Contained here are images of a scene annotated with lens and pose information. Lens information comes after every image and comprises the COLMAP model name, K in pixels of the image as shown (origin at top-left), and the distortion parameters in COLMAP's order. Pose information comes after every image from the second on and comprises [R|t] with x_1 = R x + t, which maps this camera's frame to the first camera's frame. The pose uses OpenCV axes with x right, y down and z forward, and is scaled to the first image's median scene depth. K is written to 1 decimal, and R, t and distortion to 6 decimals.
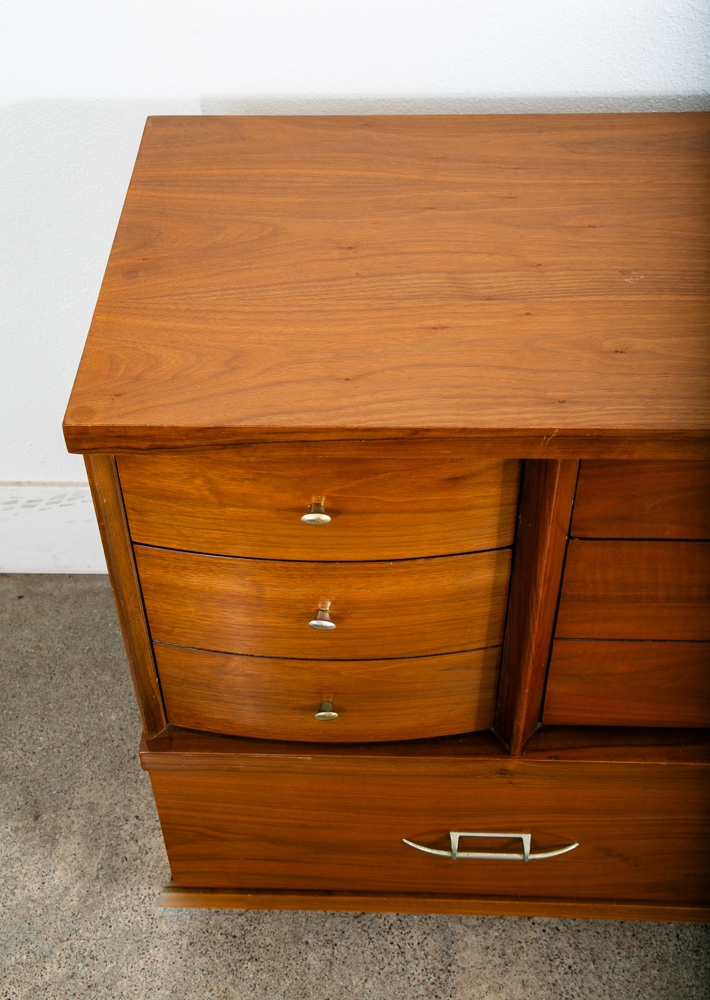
lens RADIAL K [[1275.4, 0, 357.1], [0, 1275.4, 478.2], [0, 0, 1]] dist [0.081172, 0.000000]
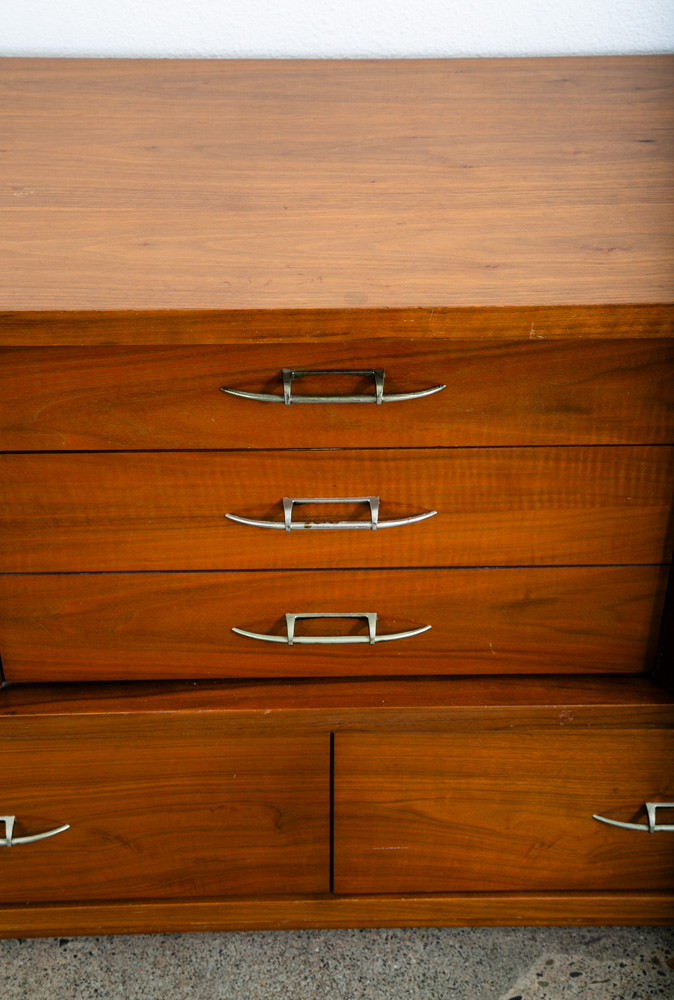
lens RADIAL K [[1611.3, 0, 363.4], [0, 1611.3, 524.8], [0, 0, 1]] dist [0.234509, 0.000000]
pose [[0.997949, -0.018784, 0.061190, 0.363761], [0.024859, 0.994669, -0.100080, 0.219189], [-0.058984, 0.101396, 0.993096, -0.251198]]
